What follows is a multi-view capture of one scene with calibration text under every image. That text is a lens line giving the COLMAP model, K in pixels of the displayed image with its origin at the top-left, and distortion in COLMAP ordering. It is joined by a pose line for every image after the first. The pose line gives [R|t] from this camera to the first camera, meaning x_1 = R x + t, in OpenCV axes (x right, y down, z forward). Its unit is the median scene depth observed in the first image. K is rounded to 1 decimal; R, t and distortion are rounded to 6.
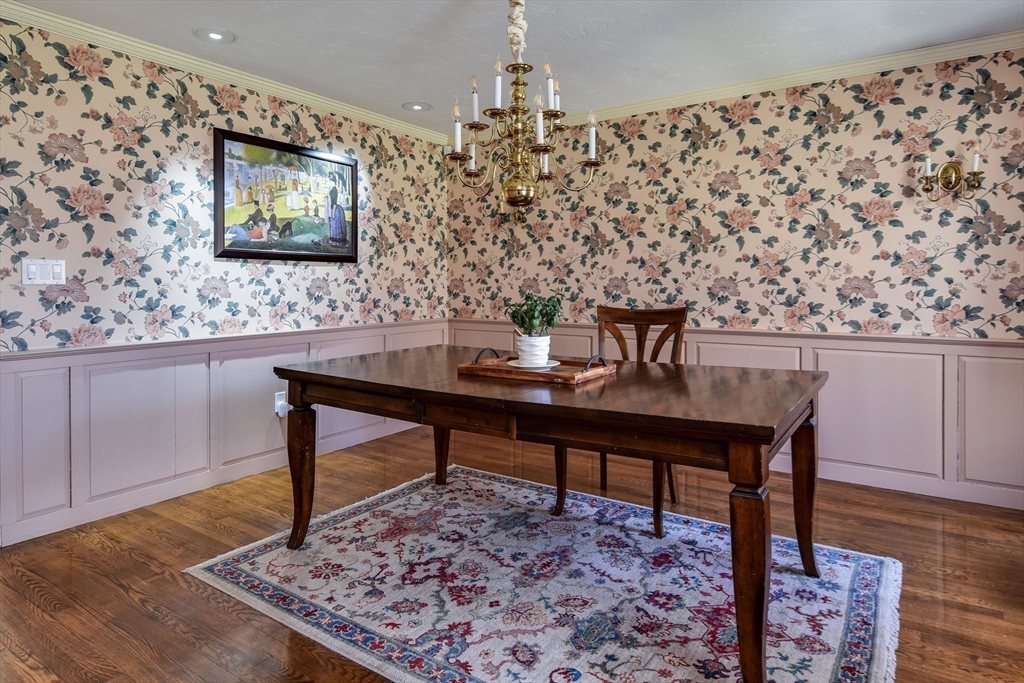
lens RADIAL K [[589.6, 0, 513.4], [0, 589.6, 290.7], [0, 0, 1]] dist [-0.003997, -0.001560]
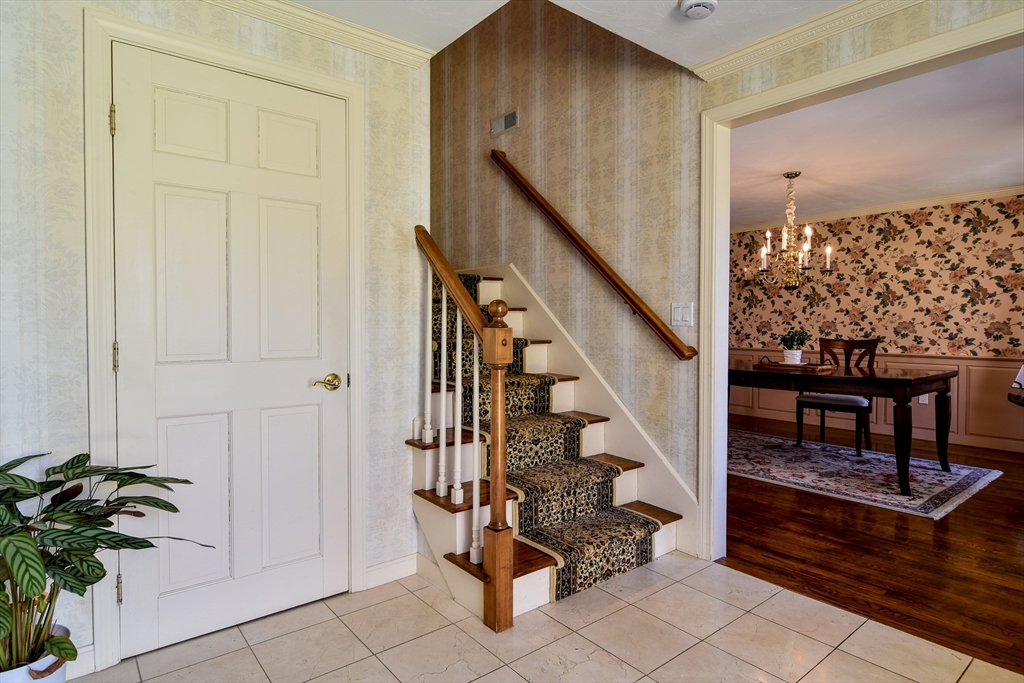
lens RADIAL K [[556.5, 0, 512.0], [0, 556.5, 341.5], [0, 0, 1]] dist [-0.005372, -0.003259]
pose [[0.953890, 0.007348, -0.300067, -0.233900], [0.001054, 0.999612, 0.027829, -0.012895], [0.300156, -0.026862, 0.953512, -0.847552]]
